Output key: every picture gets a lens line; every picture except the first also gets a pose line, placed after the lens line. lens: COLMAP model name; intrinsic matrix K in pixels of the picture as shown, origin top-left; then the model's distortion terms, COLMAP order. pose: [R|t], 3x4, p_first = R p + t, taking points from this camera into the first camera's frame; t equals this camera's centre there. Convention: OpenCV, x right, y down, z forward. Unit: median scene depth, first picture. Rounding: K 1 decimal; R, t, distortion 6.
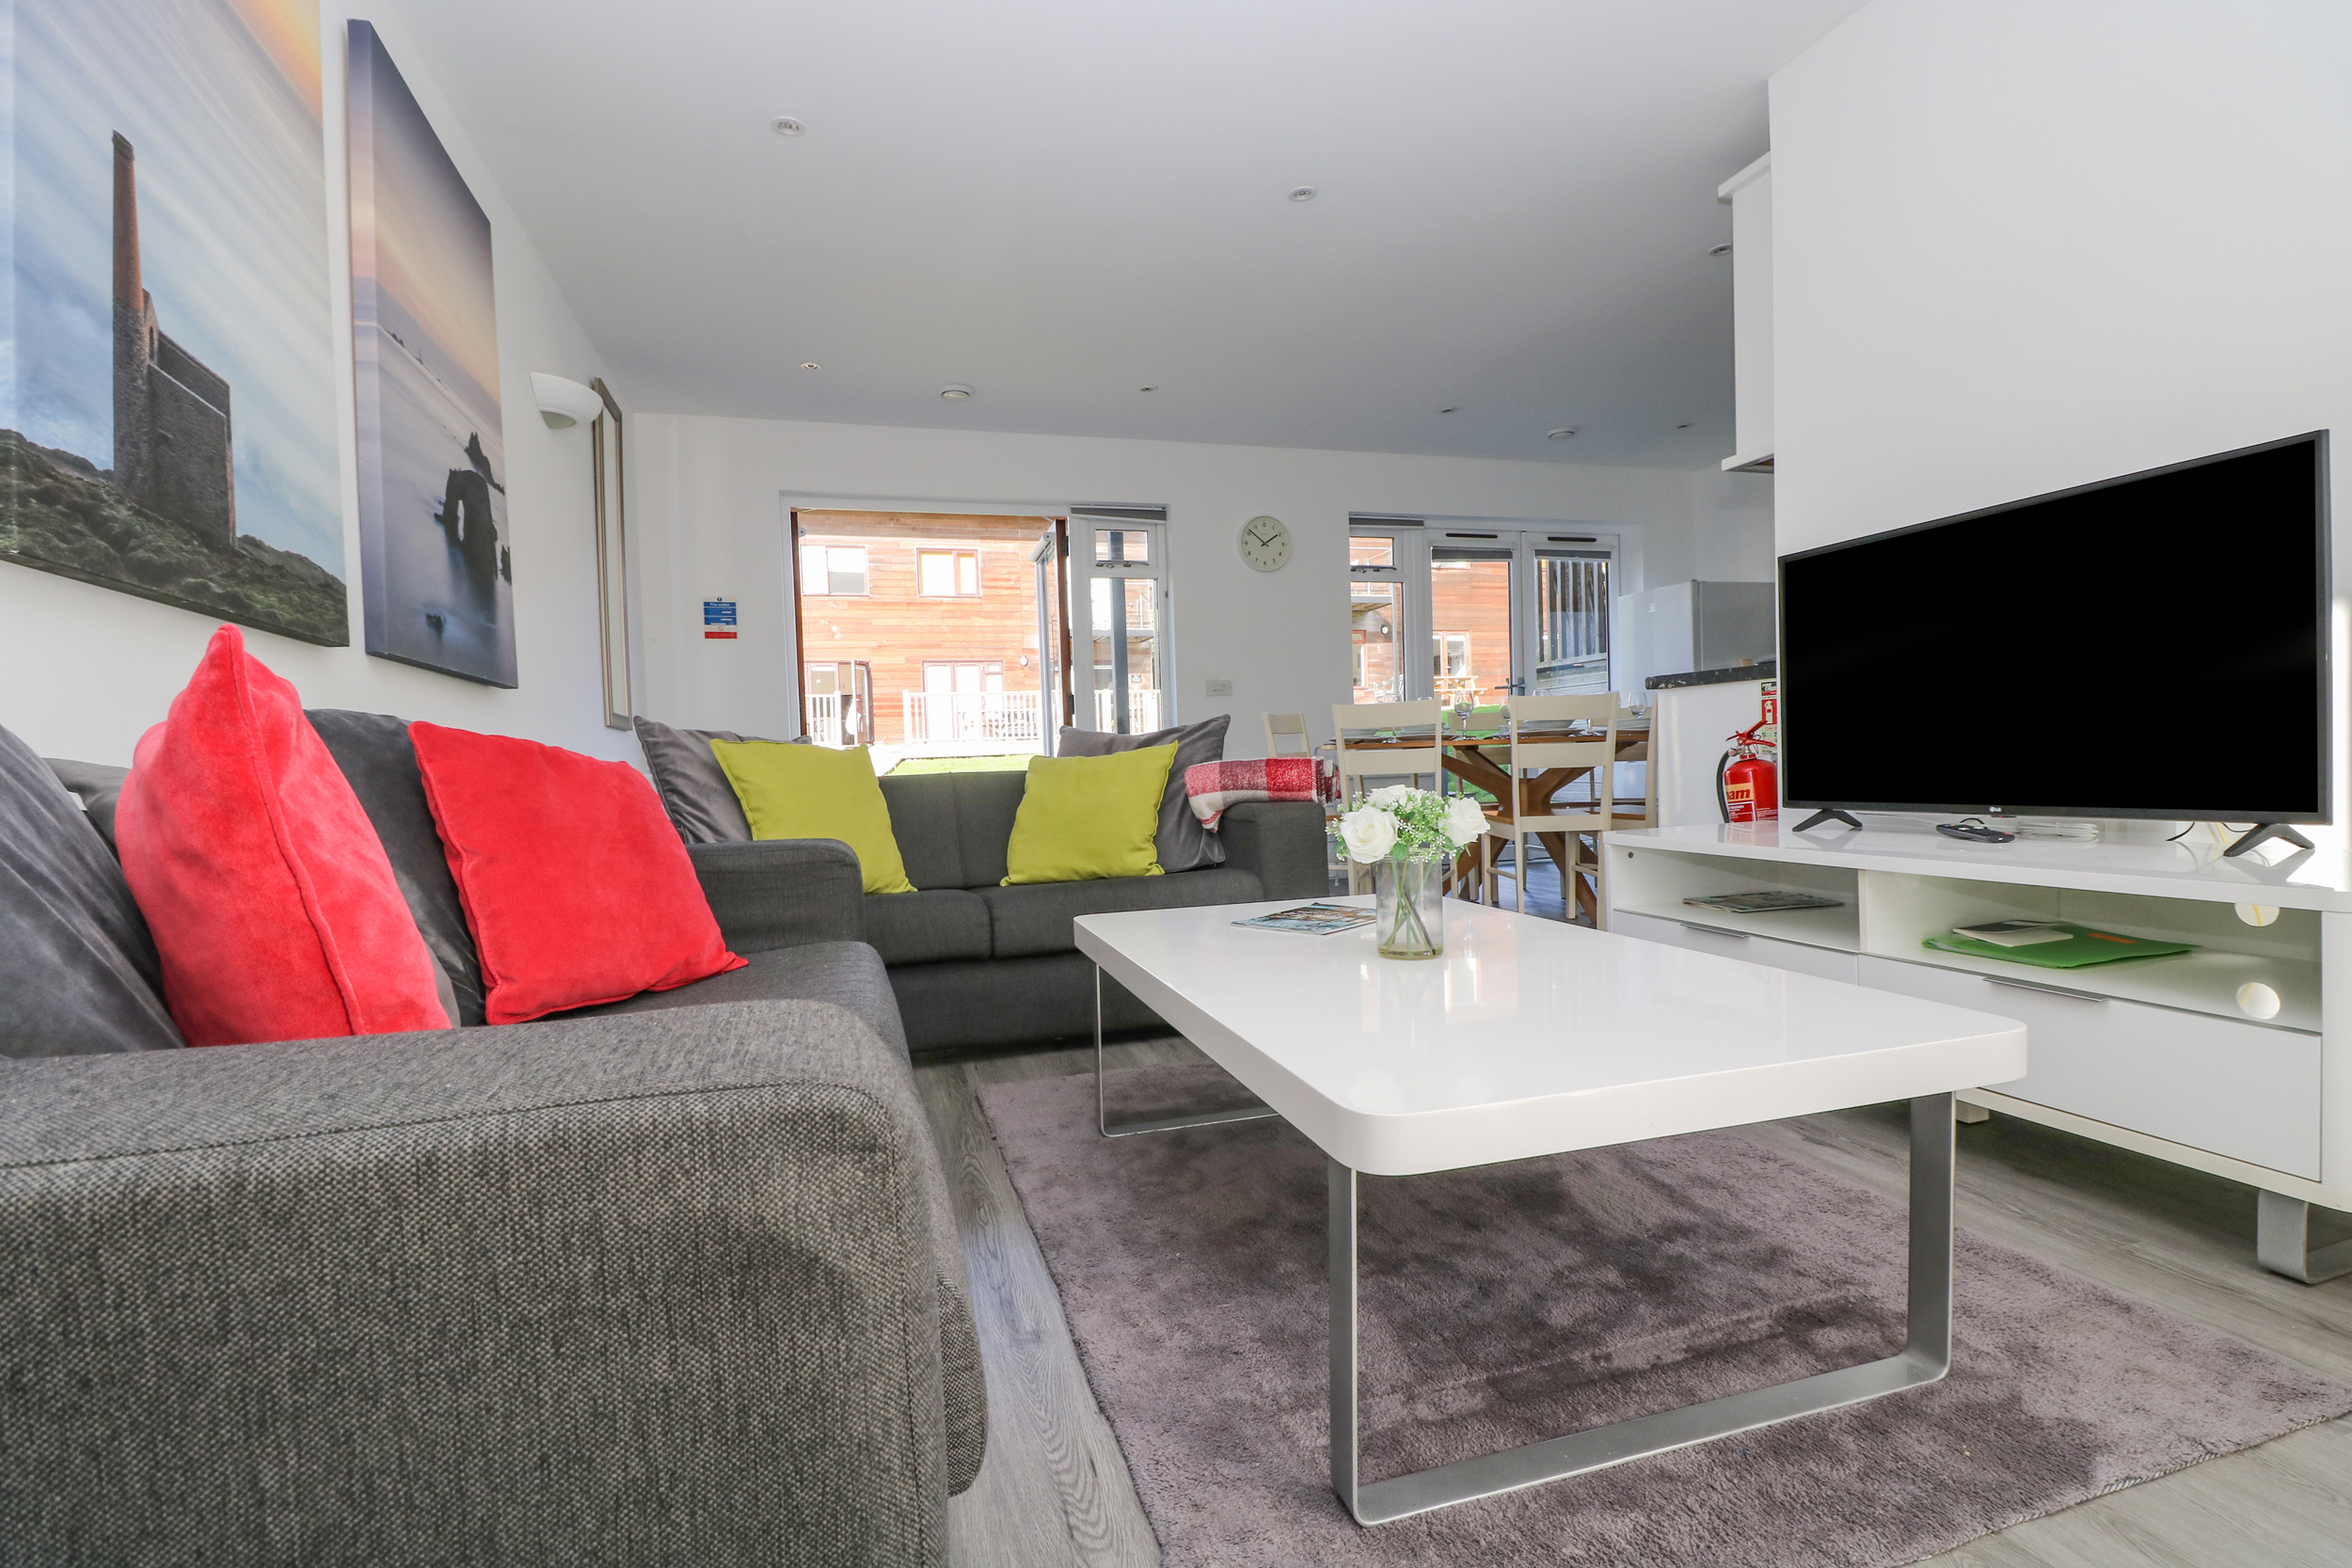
lens RADIAL K [[1094.4, 0, 1176.0], [0, 1094.4, 784.0], [0, 0, 1]] dist [0.003071, -0.000046]
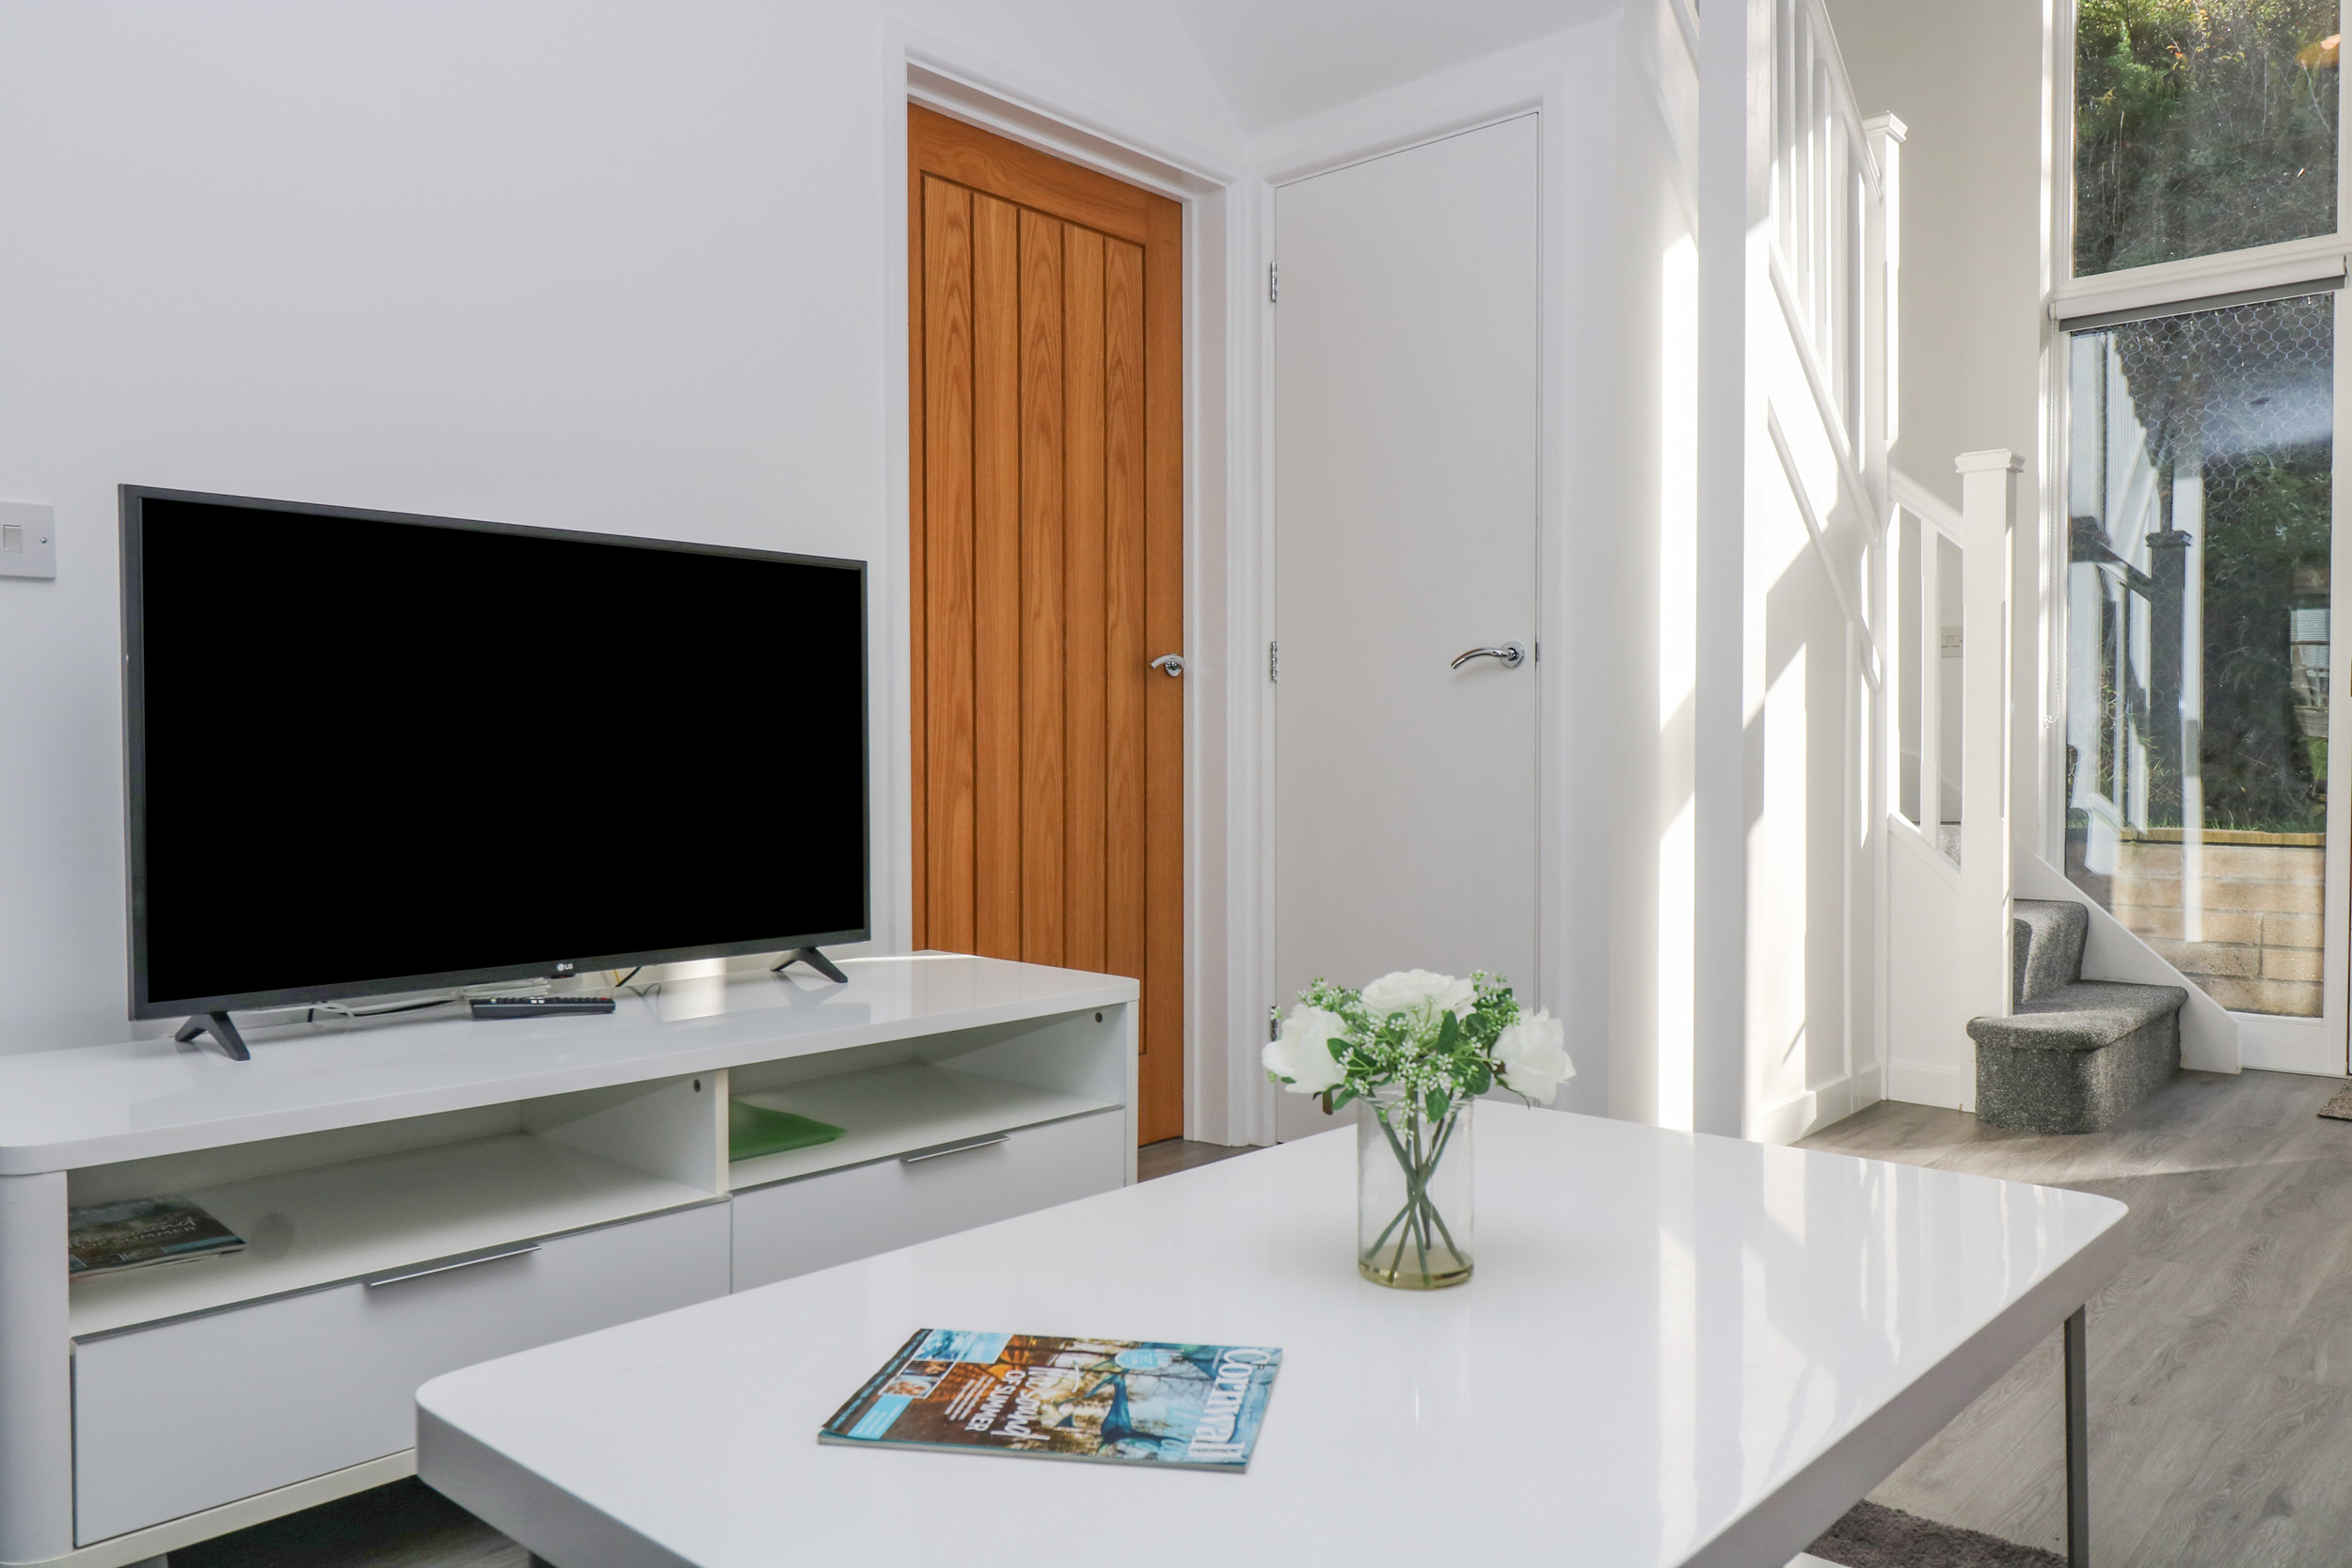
lens RADIAL K [[1689.3, 0, 1176.0], [0, 1689.3, 784.0], [0, 0, 1]] dist [0.000873, 0.000007]
pose [[-0.518070, 0.021682, 0.855063, -0.235838], [0.029219, 0.999544, -0.007642, -0.048435], [-0.854839, 0.021025, -0.518467, 0.828452]]
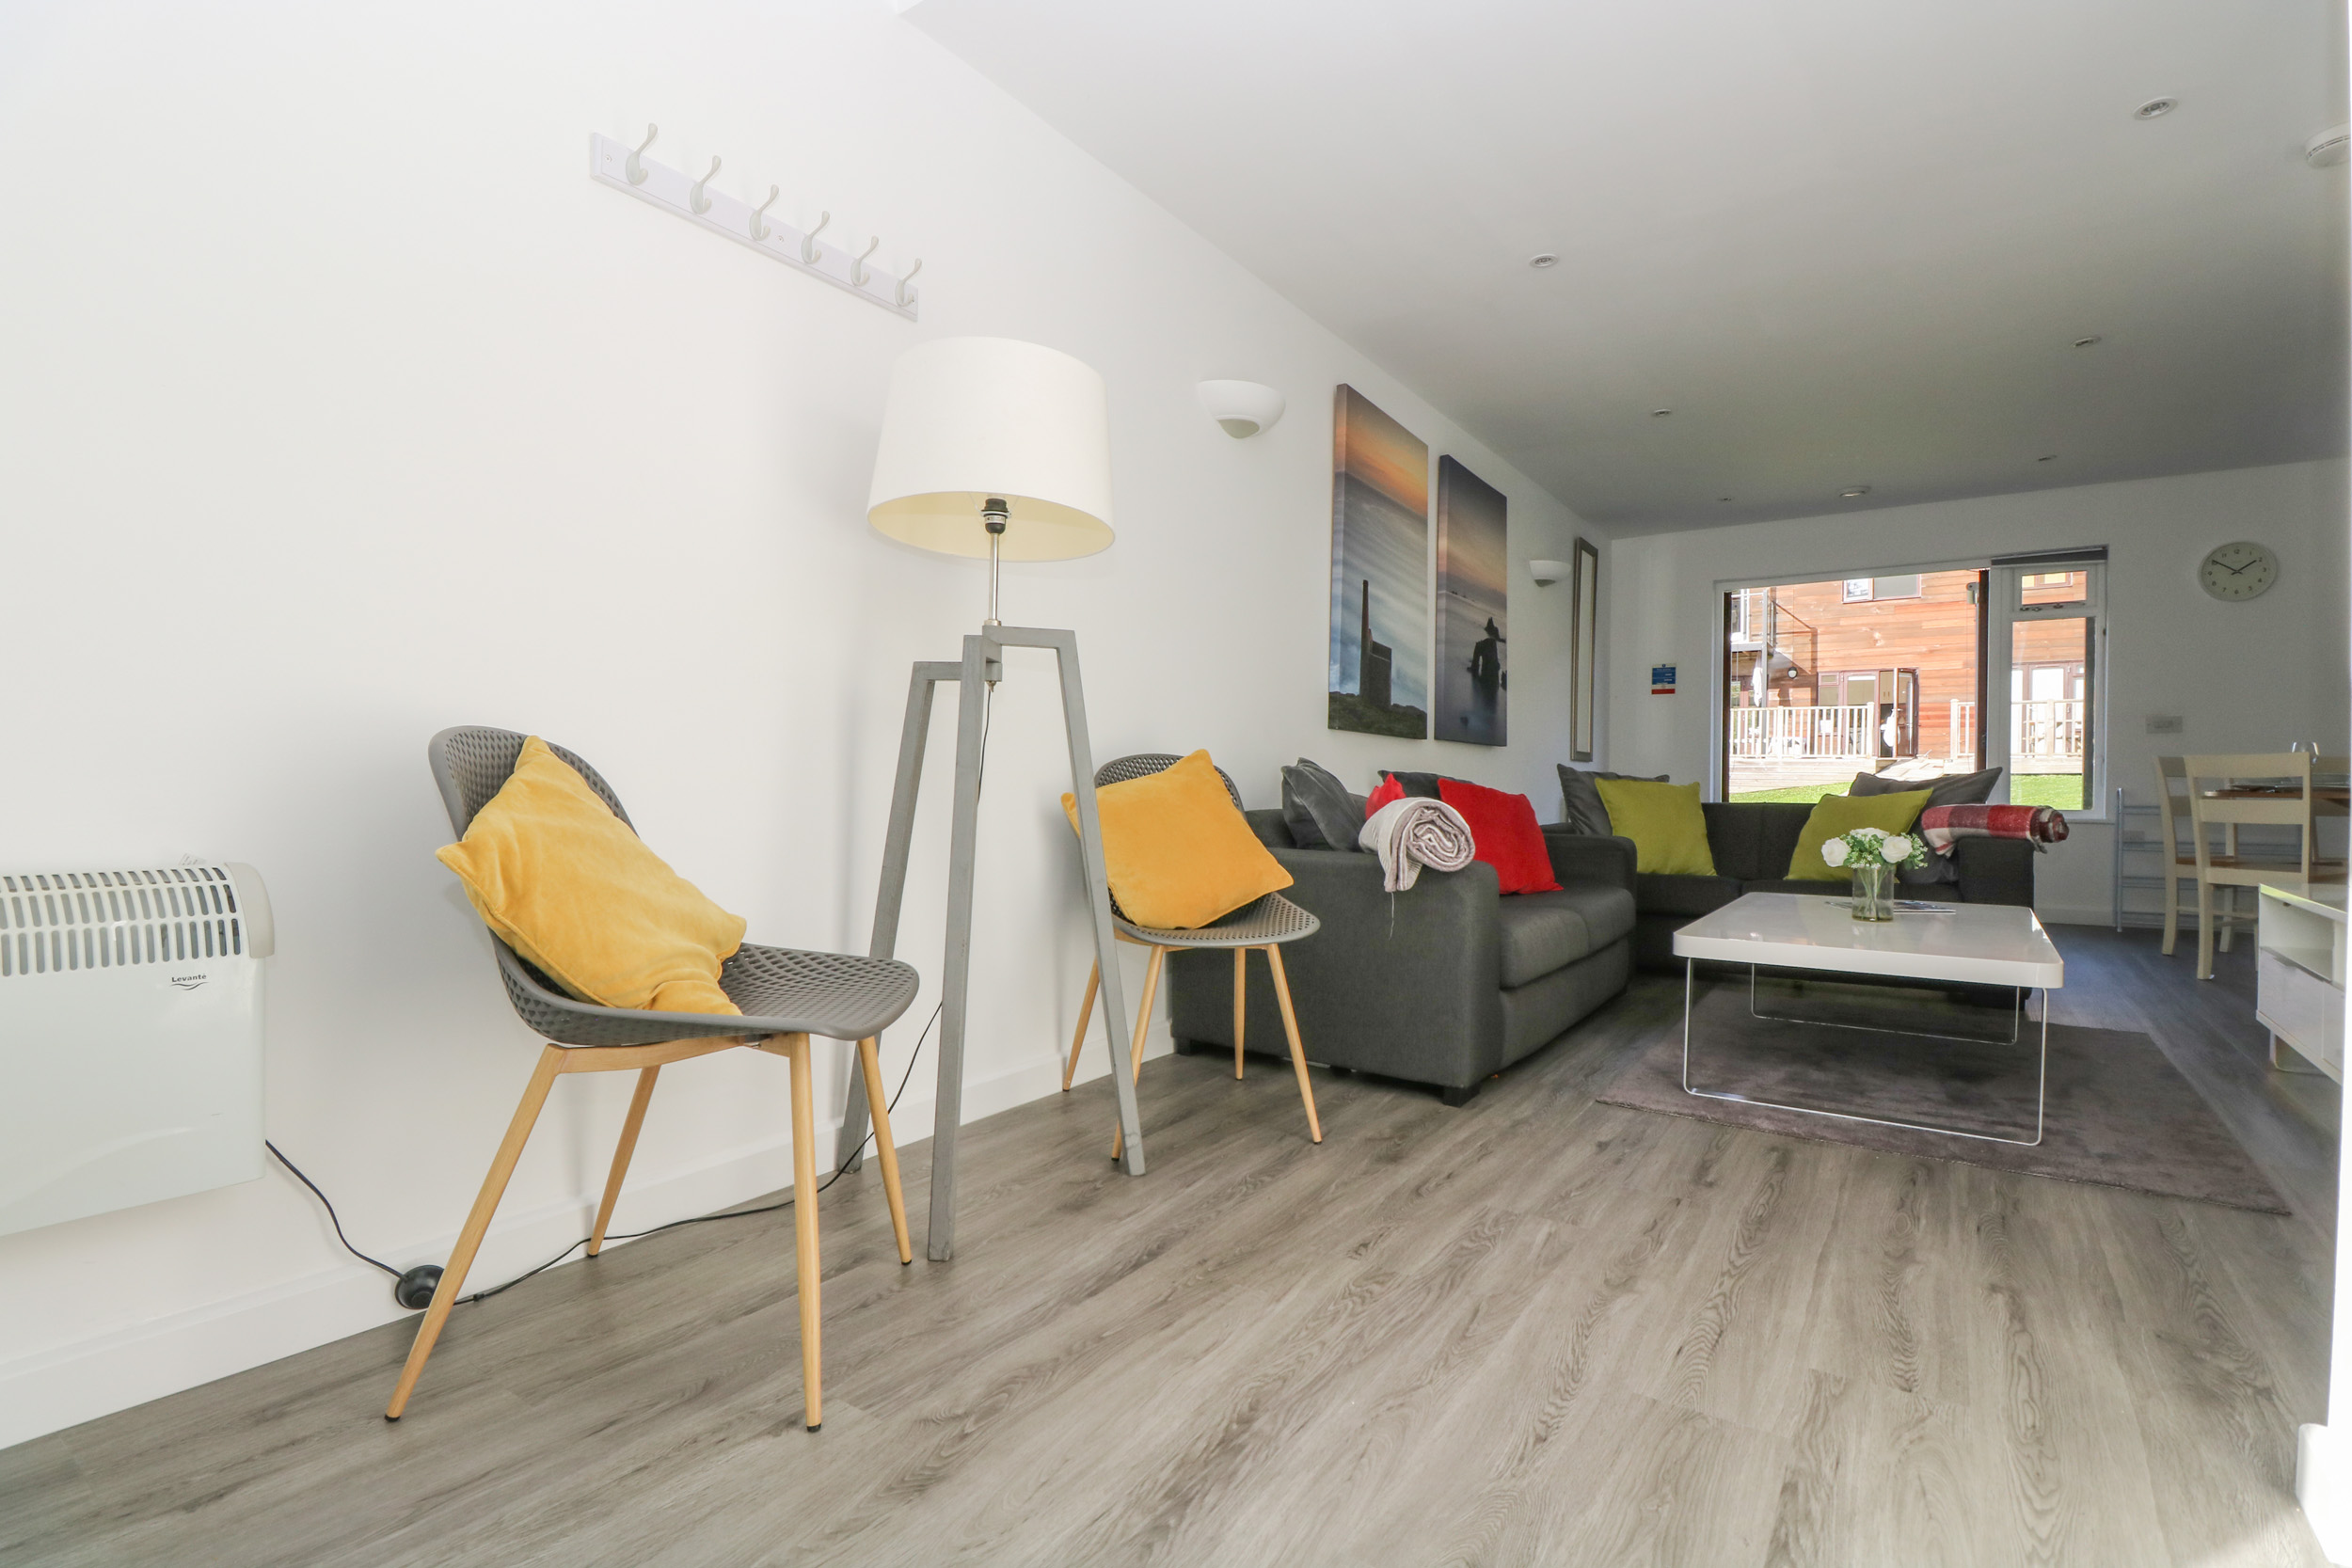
lens RADIAL K [[1094.4, 0, 1176.0], [0, 1094.4, 784.0], [0, 0, 1]] dist [0.003071, -0.000046]
pose [[0.614997, 0.039366, -0.787547, 0.532247], [-0.038636, 0.999058, 0.019768, -0.037875], [0.787583, 0.018270, 0.615938, -0.602724]]
